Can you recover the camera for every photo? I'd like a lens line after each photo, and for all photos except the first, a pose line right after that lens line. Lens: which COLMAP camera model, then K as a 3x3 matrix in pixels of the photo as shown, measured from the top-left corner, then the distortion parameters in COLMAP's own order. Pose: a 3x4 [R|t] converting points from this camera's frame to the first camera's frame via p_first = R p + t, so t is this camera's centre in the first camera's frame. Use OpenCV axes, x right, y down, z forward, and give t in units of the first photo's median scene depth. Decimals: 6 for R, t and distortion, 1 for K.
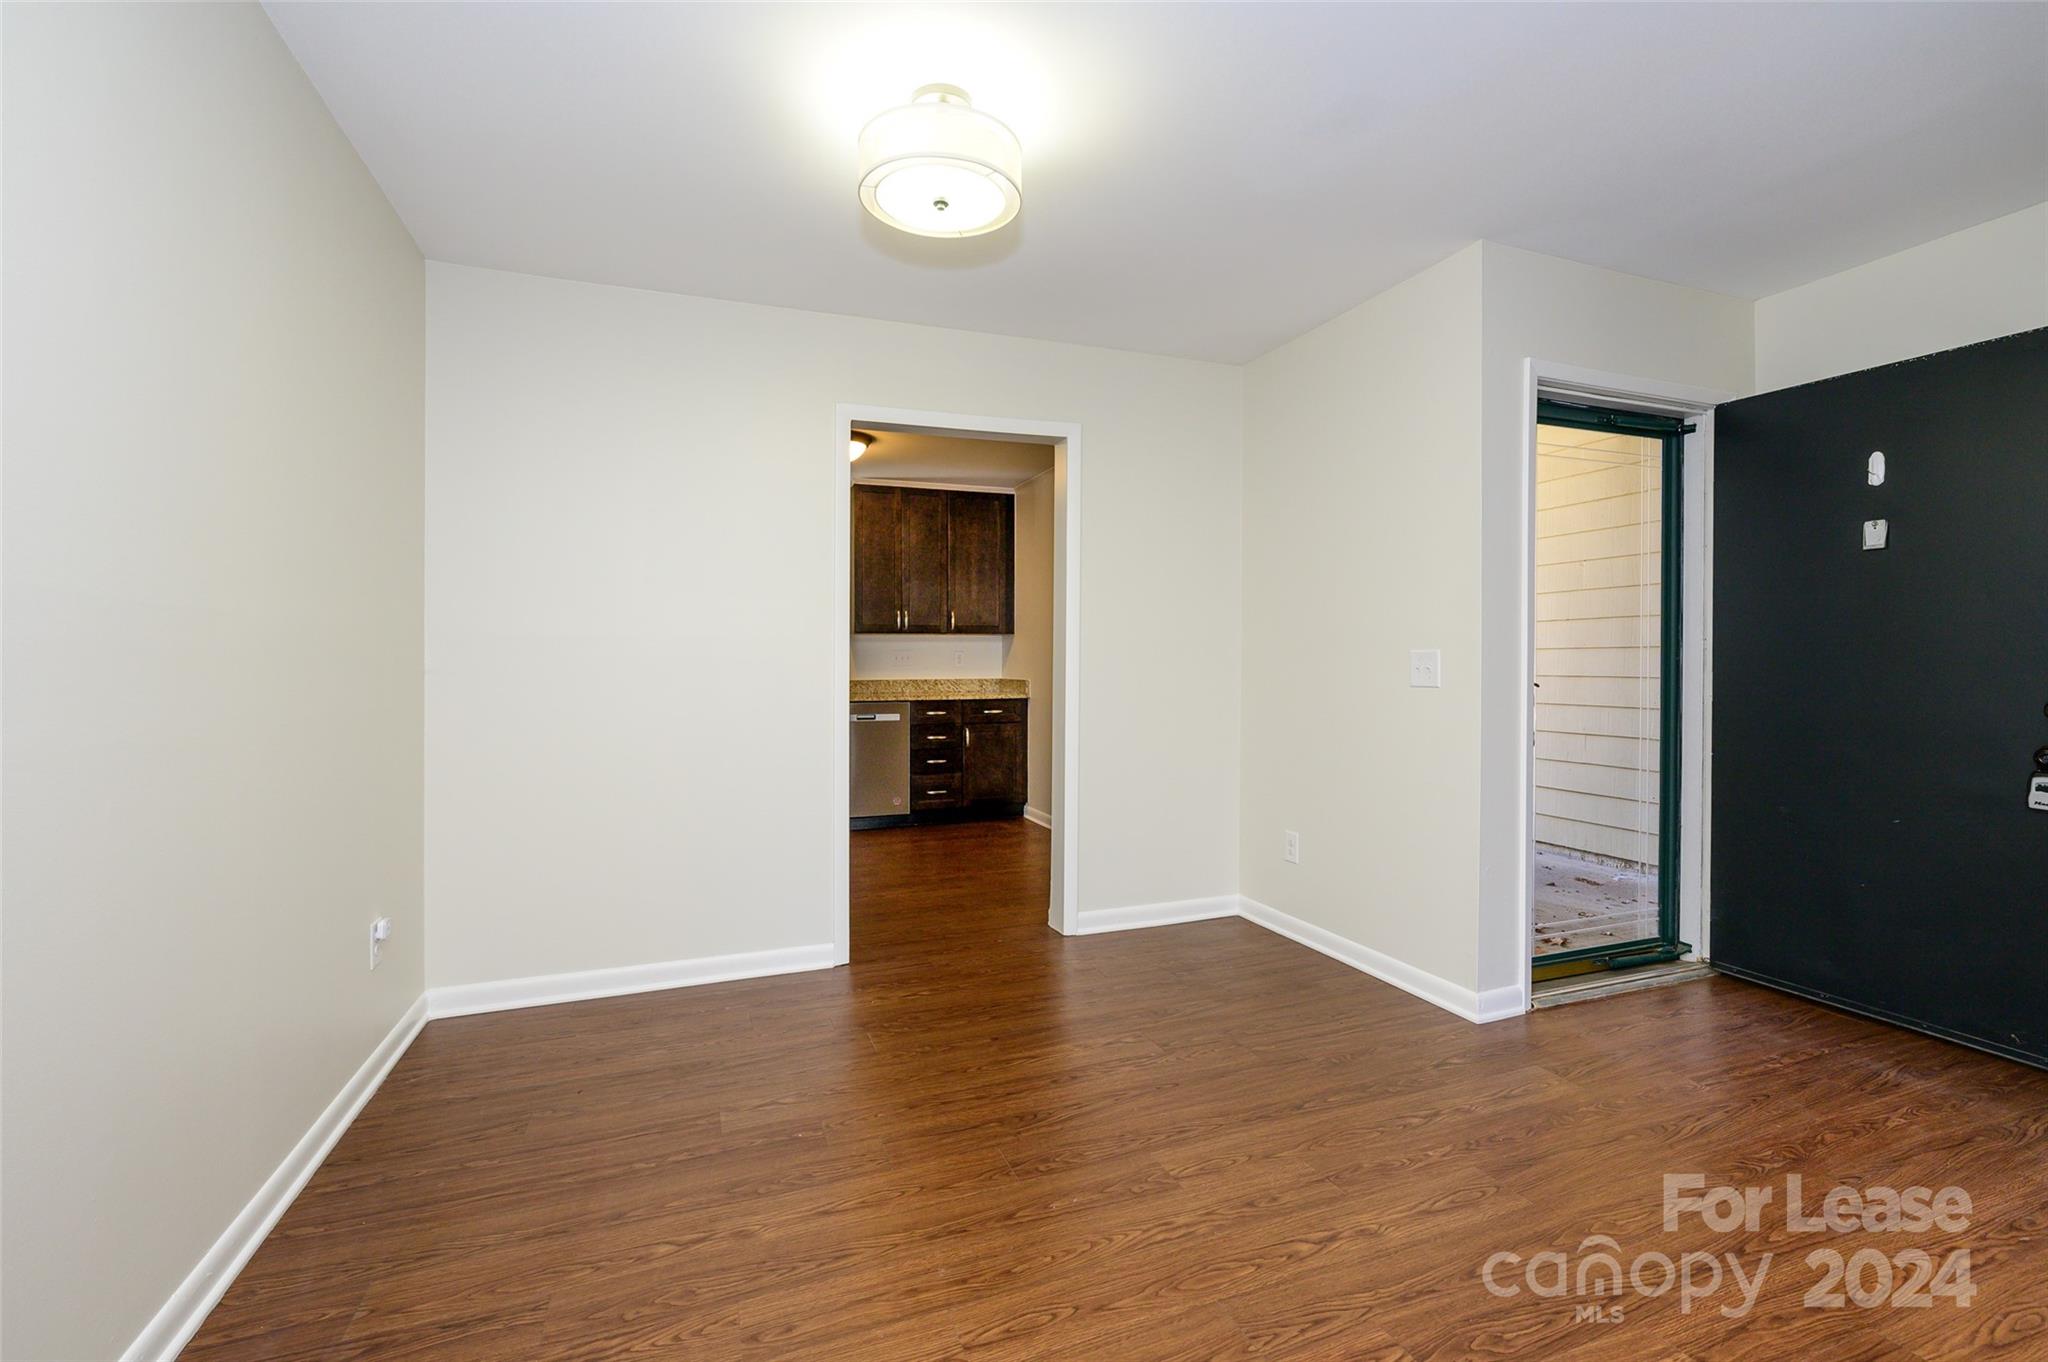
lens RADIAL K [[884.2, 0, 1021.7], [0, 884.2, 664.1], [0, 0, 1]] dist [-0.000982, -0.000147]
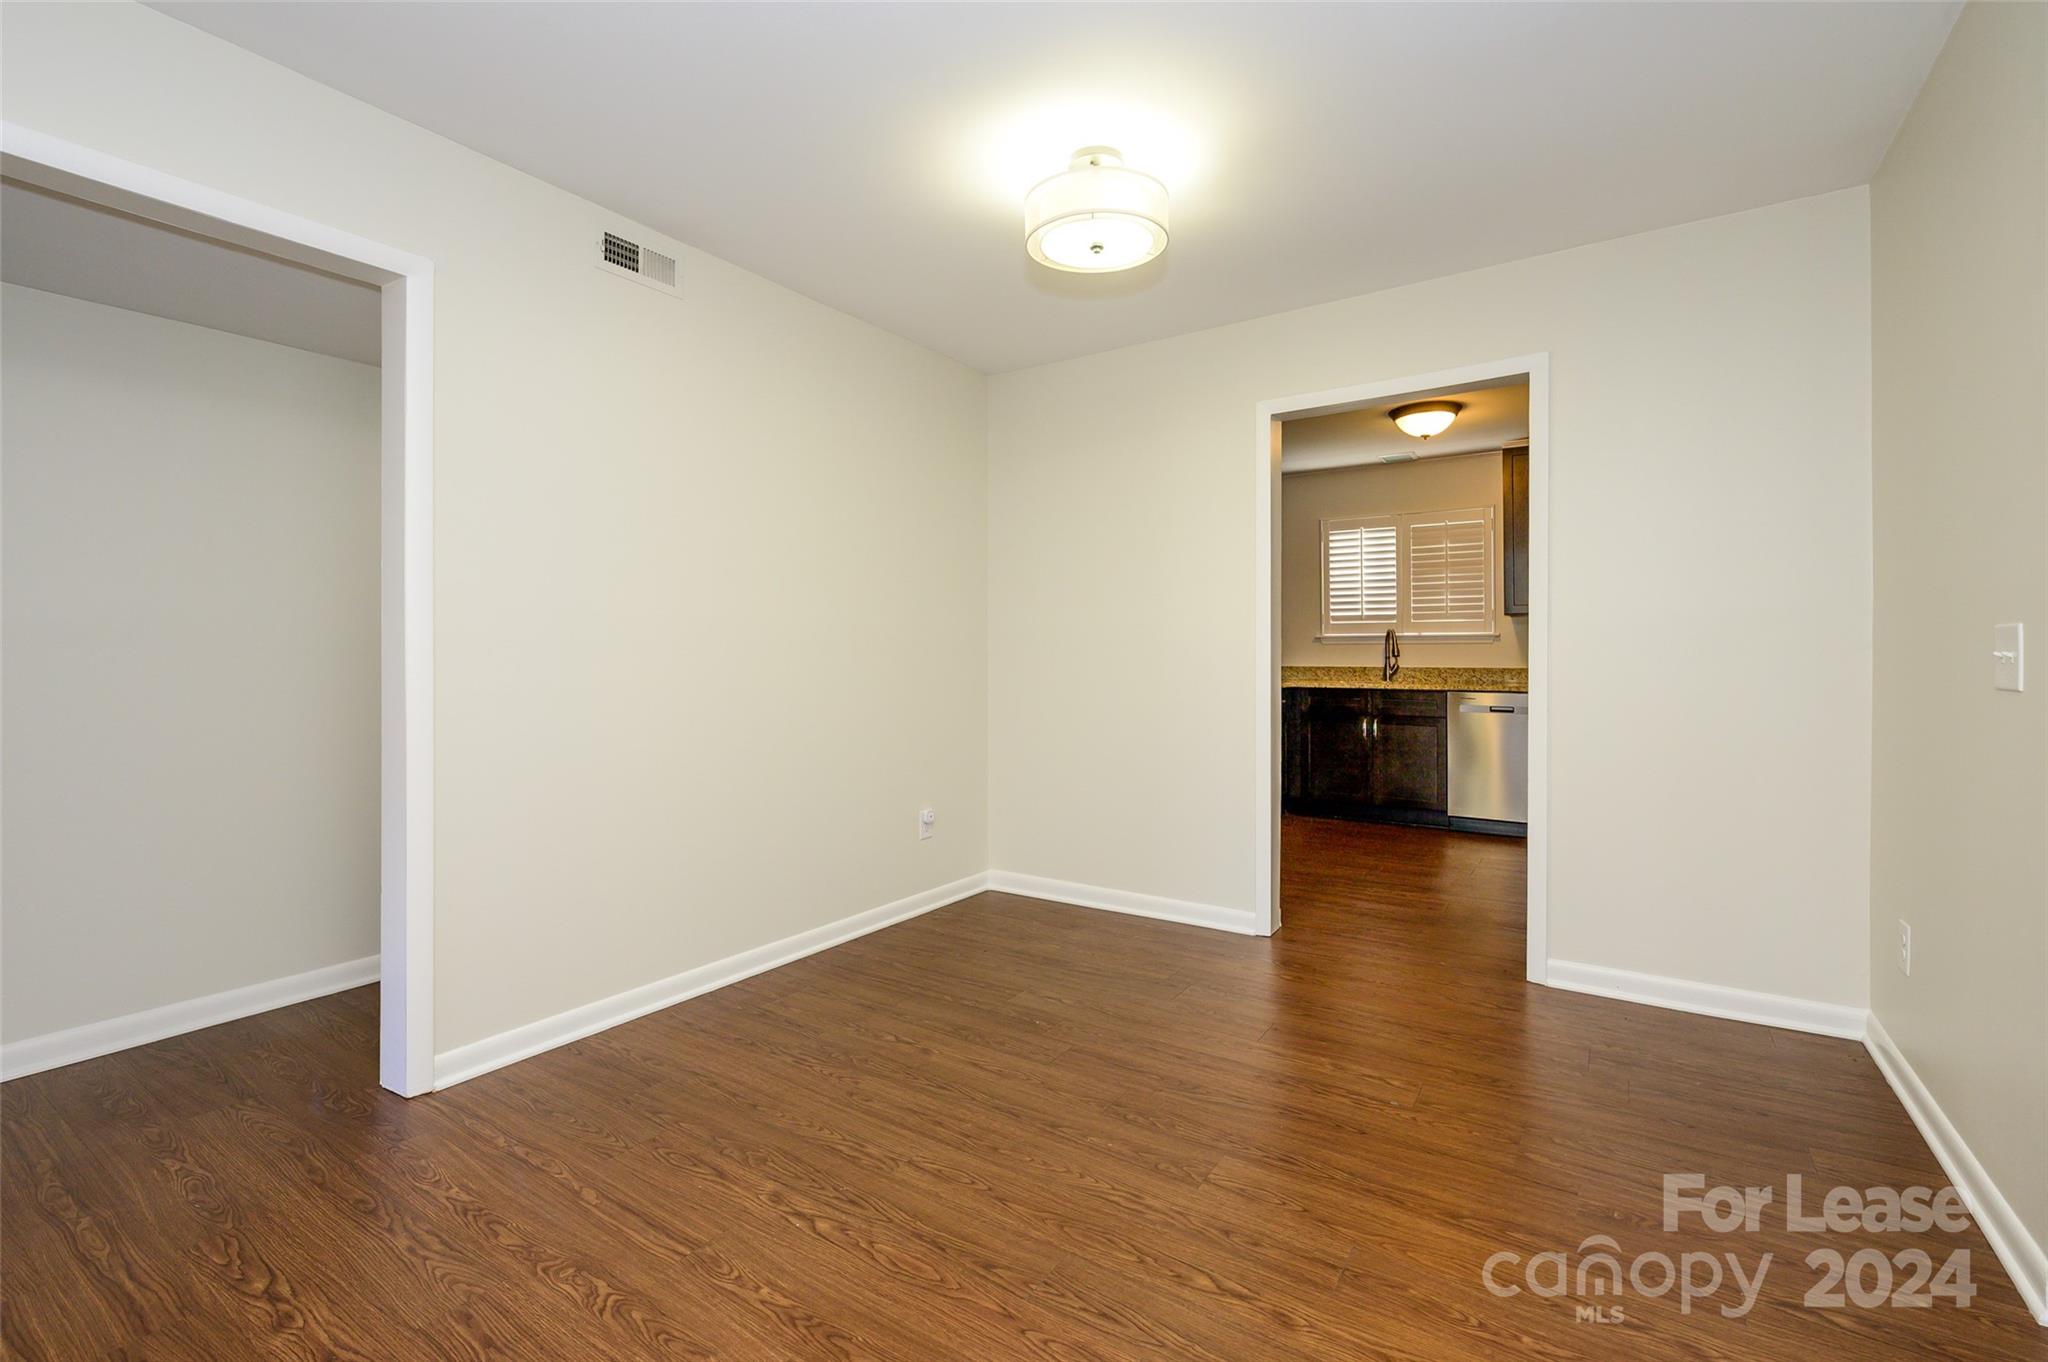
lens RADIAL K [[889.5, 0, 1031.6], [0, 889.5, 638.8], [0, 0, 1]] dist [-0.000254, -0.000162]
pose [[0.583488, -0.009300, -0.812069, 0.528040], [-0.000965, 0.999926, -0.012145, 0.000257], [0.812121, 0.007870, 0.583436, 0.166595]]
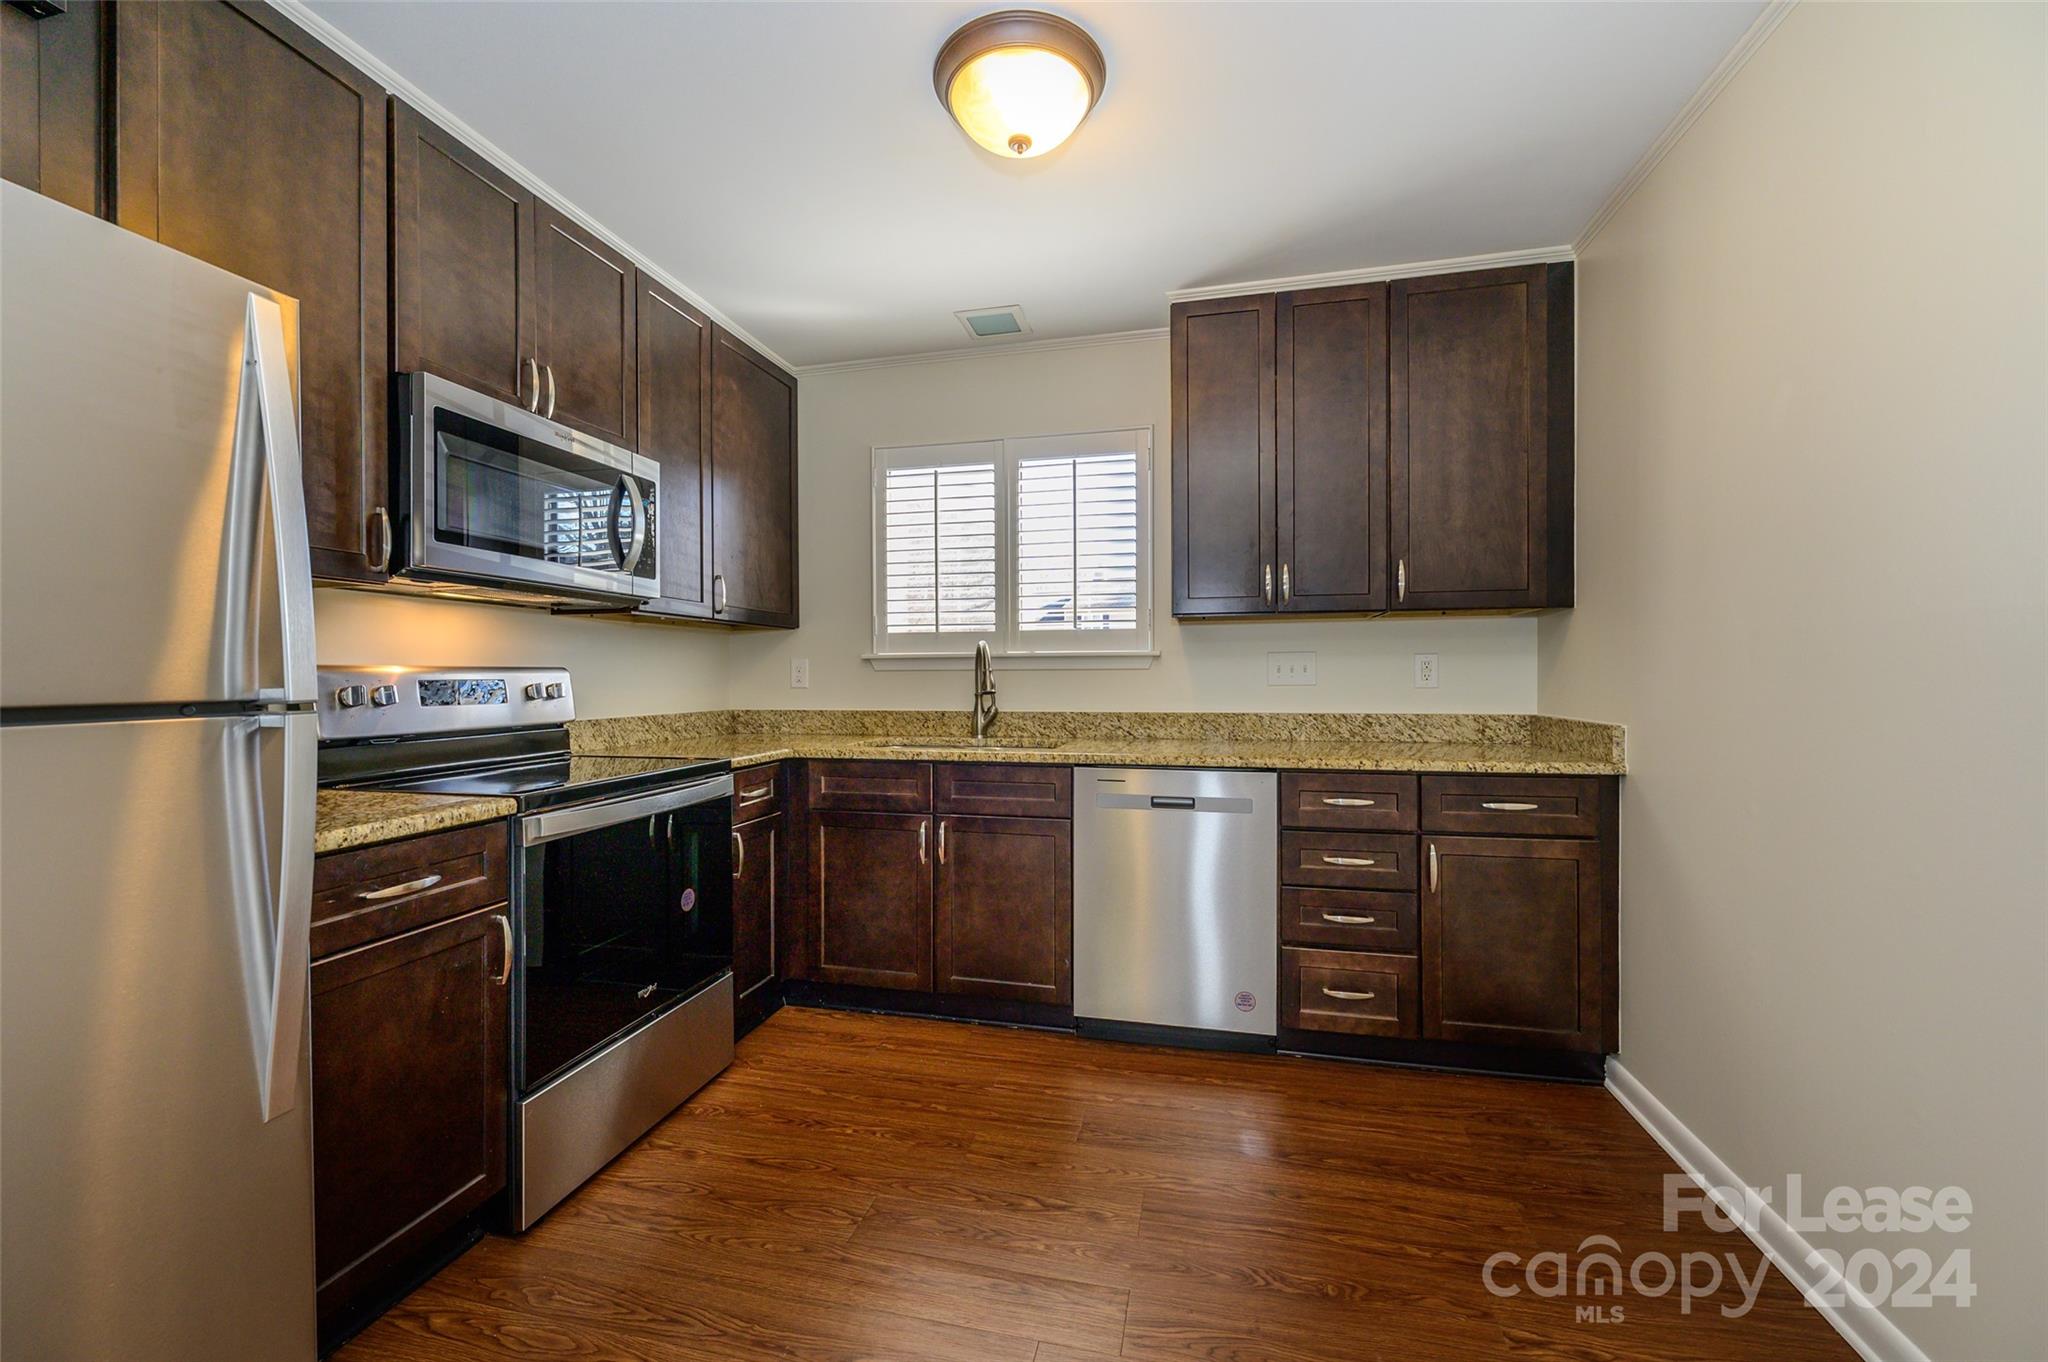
lens RADIAL K [[809.5, 0, 1012.5], [0, 809.5, 673.4], [0, 0, 1]] dist [-0.000675, 0.000011]
pose [[0.830014, -0.000286, -0.557743, -0.031595], [0.001418, 0.999998, 0.001598, -0.012068], [0.557741, -0.002118, 0.830012, 1.175227]]
